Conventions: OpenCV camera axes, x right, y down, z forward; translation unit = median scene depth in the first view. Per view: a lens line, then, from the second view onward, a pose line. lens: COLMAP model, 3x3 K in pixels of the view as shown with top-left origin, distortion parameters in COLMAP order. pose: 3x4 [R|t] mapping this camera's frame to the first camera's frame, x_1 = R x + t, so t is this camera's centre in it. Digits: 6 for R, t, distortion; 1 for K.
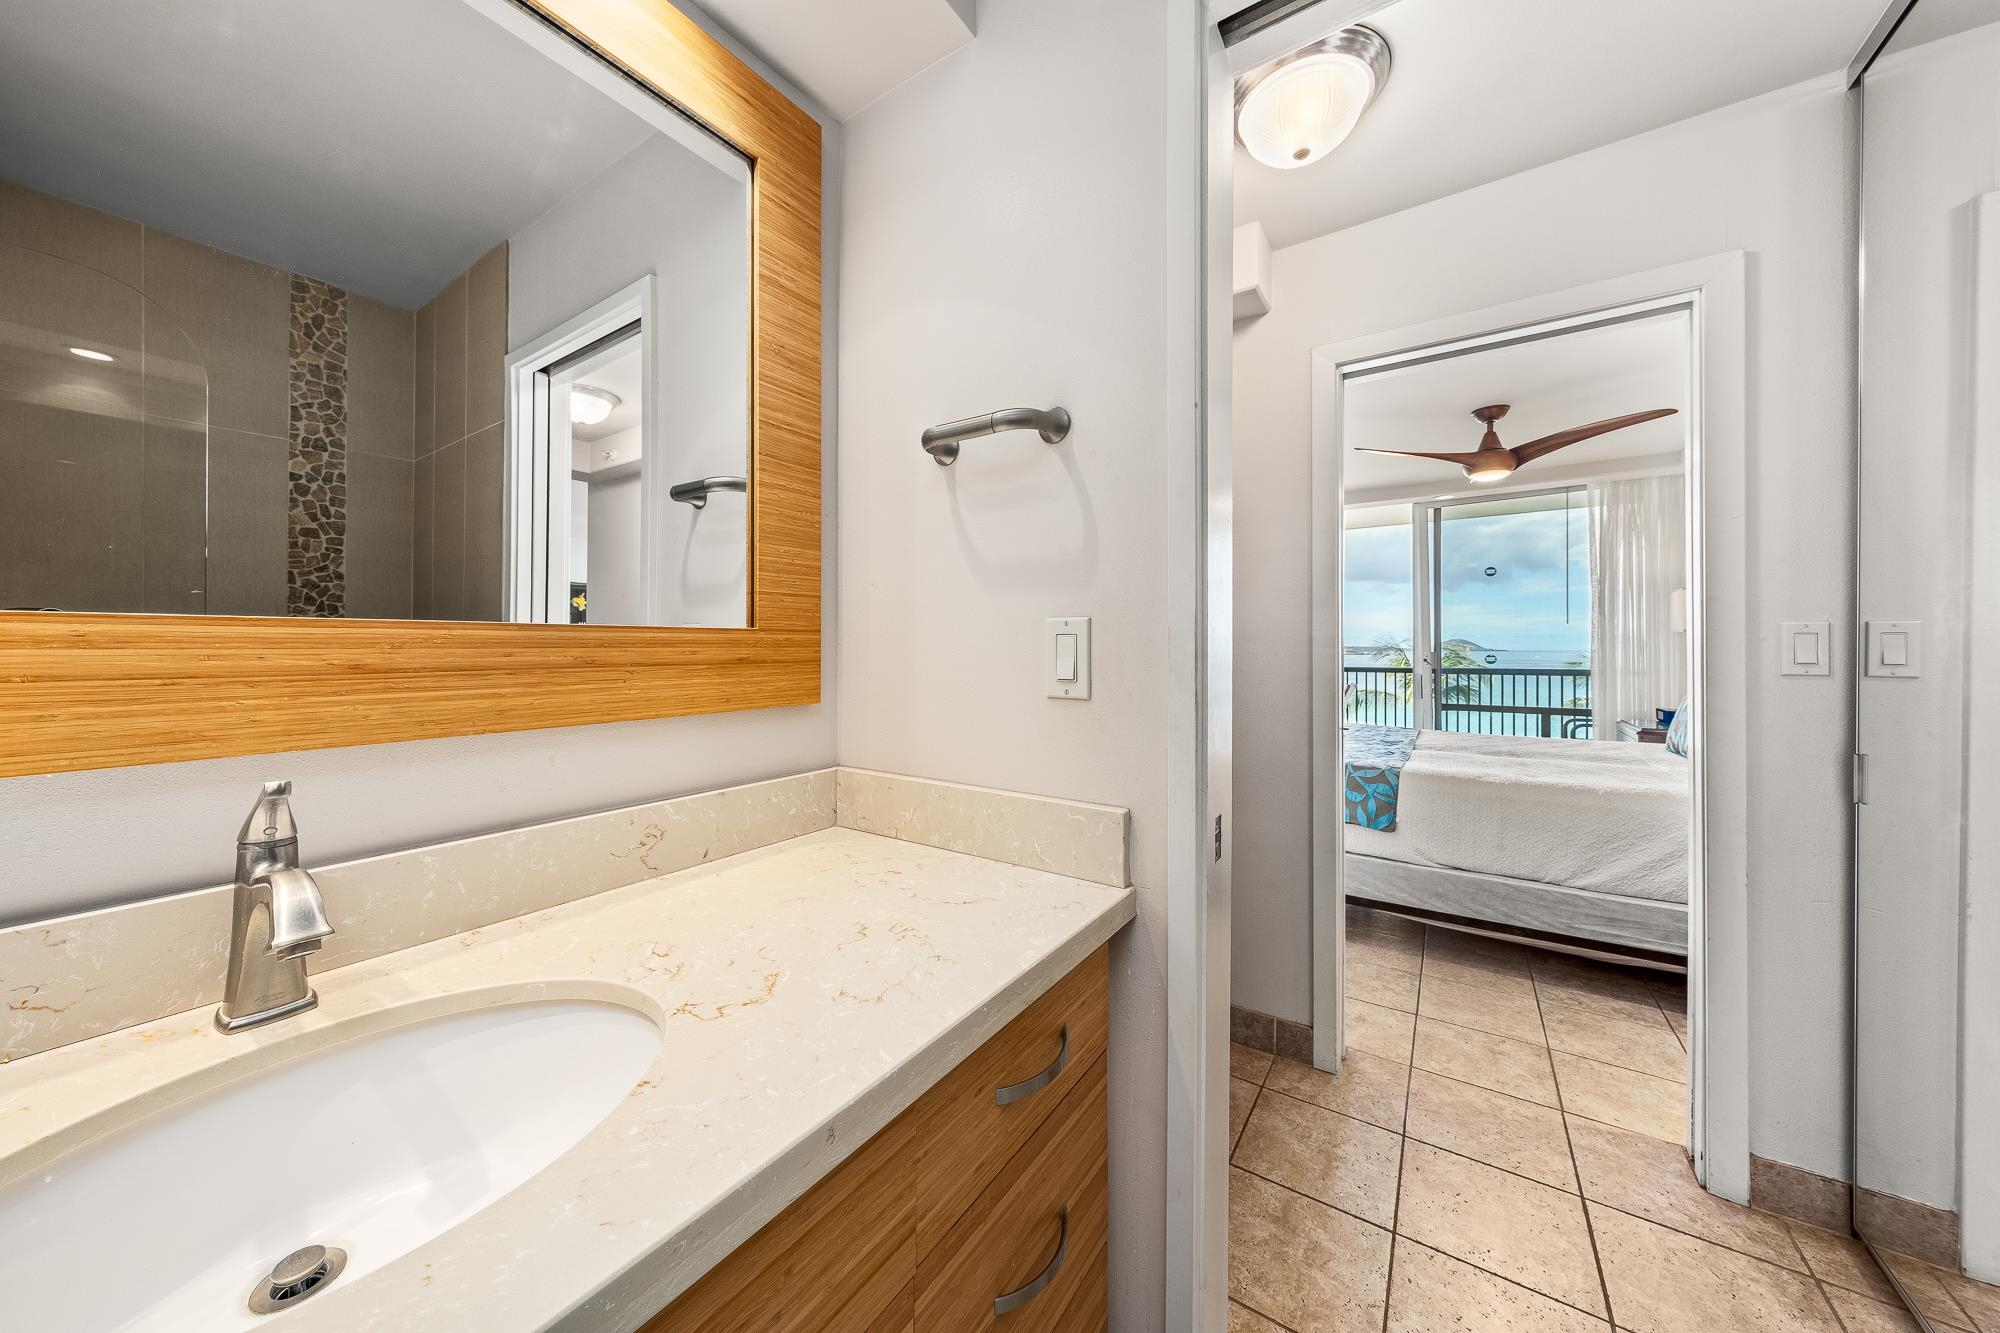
lens RADIAL K [[695.6, 0, 972.7], [0, 695.6, 643.0], [0, 0, 1]] dist [-0.007689, 0.001163]
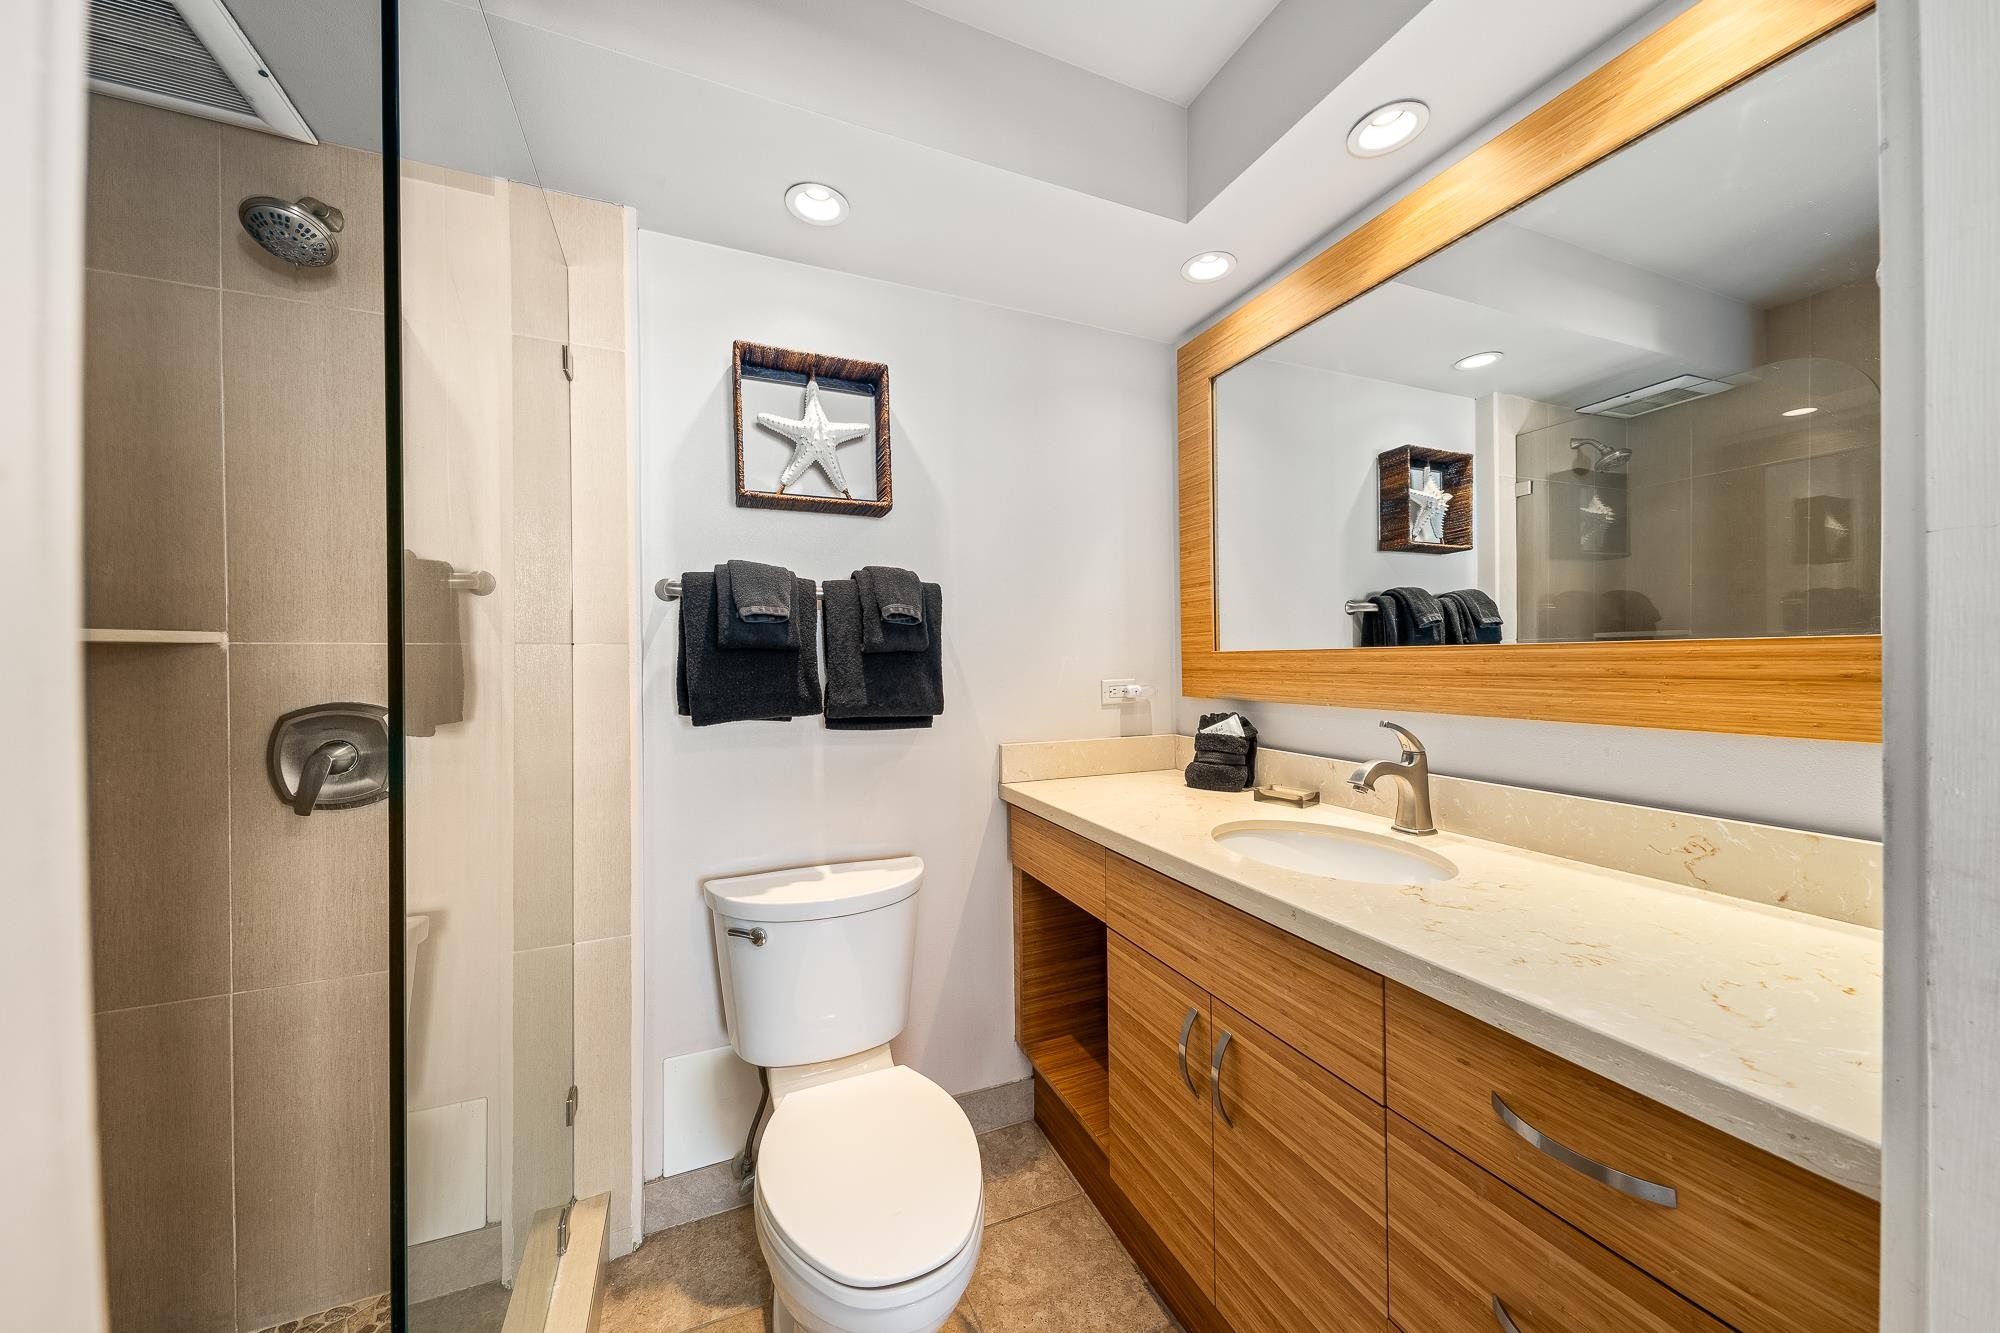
lens RADIAL K [[695.6, 0, 996.9], [0, 695.6, 663.3], [0, 0, 1]] dist [-0.007689, 0.001163]
pose [[-0.534416, 0.008507, -0.845179, 1.138459], [0.012016, 0.999925, 0.002467, -0.005976], [0.845136, -0.008837, -0.534478, 0.817668]]
